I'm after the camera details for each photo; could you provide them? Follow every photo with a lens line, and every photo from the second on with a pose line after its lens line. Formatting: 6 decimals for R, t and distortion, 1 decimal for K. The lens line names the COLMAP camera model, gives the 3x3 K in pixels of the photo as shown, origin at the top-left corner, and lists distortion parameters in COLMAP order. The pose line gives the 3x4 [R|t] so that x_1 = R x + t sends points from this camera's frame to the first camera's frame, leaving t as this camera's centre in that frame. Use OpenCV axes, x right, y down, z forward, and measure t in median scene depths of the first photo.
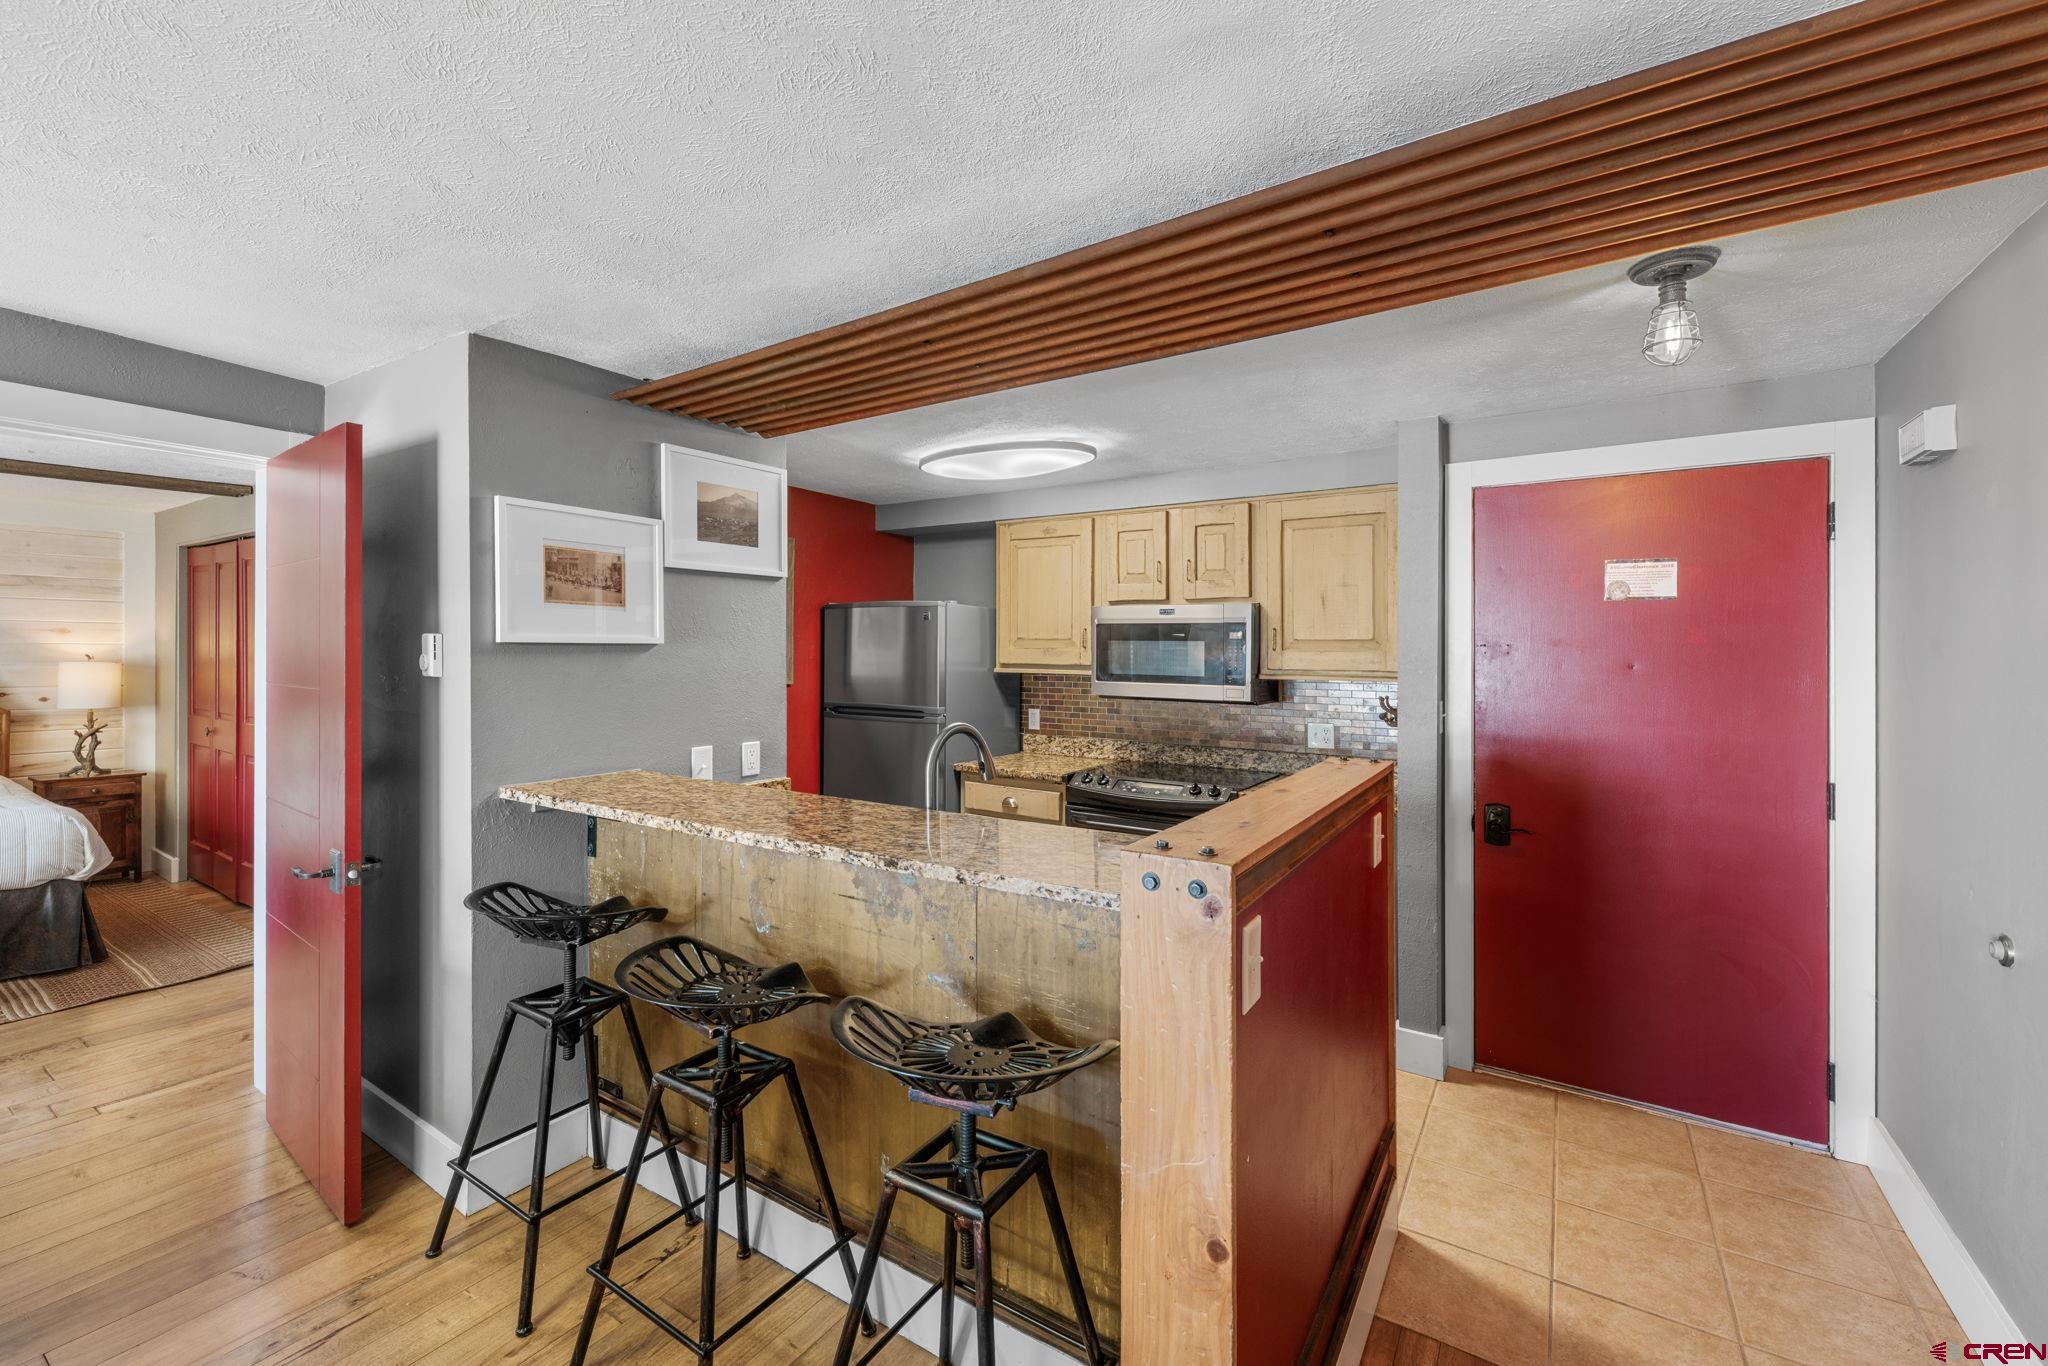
lens RADIAL K [[837.2, 0, 1026.0], [0, 837.2, 649.4], [0, 0, 1]] dist [-0.002895, -0.001388]
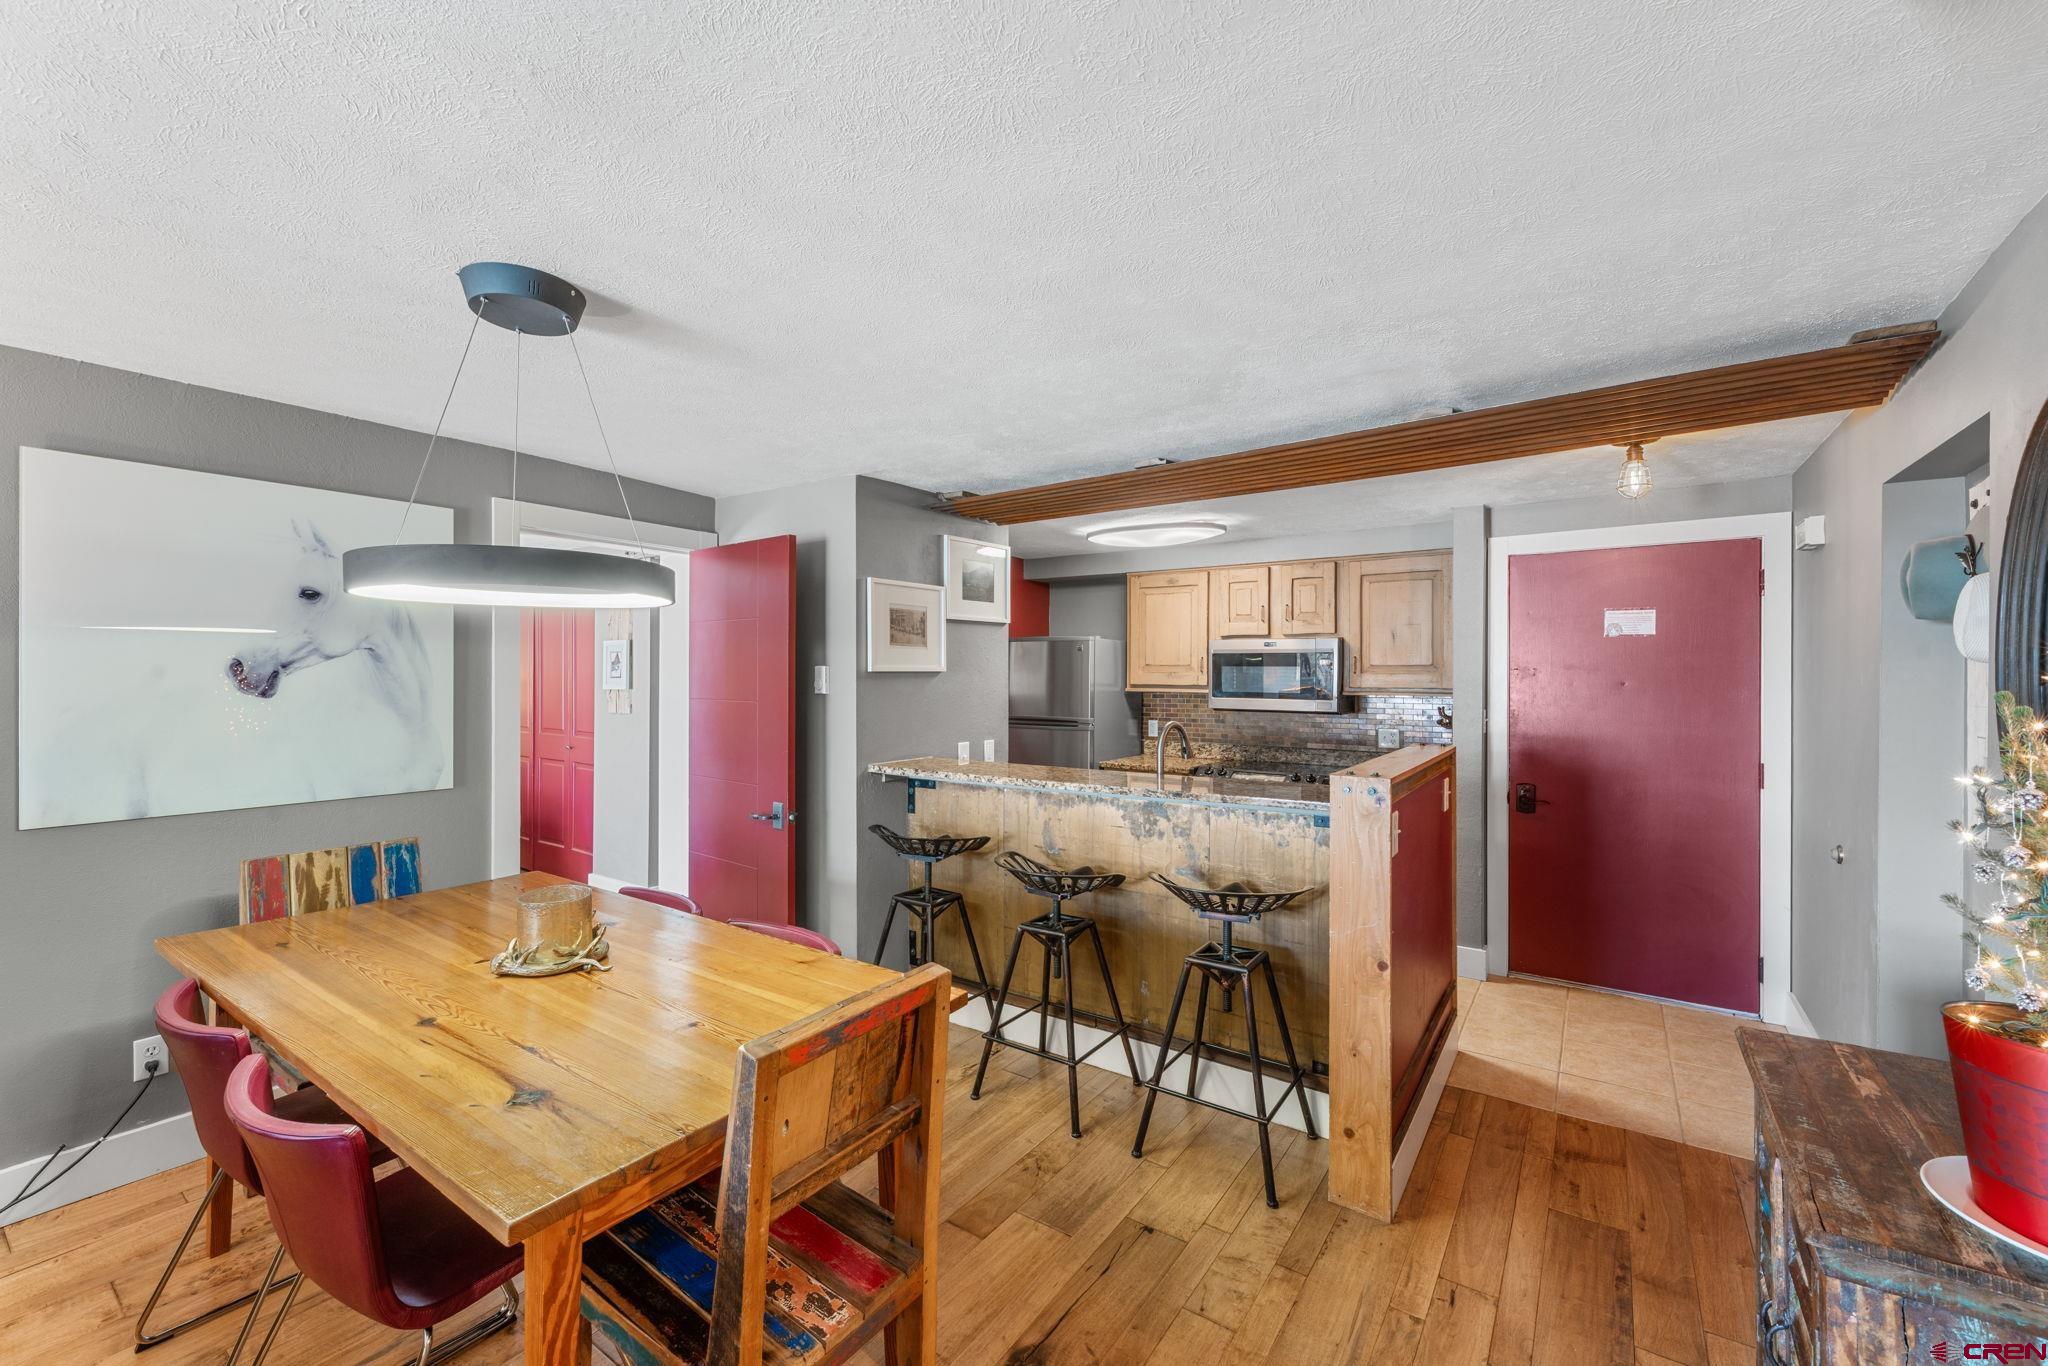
lens RADIAL K [[837.2, 0, 1019.5], [0, 837.2, 682.9], [0, 0, 1]] dist [-0.002895, -0.001388]
pose [[0.999261, -0.004831, -0.038121, -0.249525], [0.005345, 0.999896, 0.013402, -0.005718], [0.038053, -0.013596, 0.999183, -0.465809]]
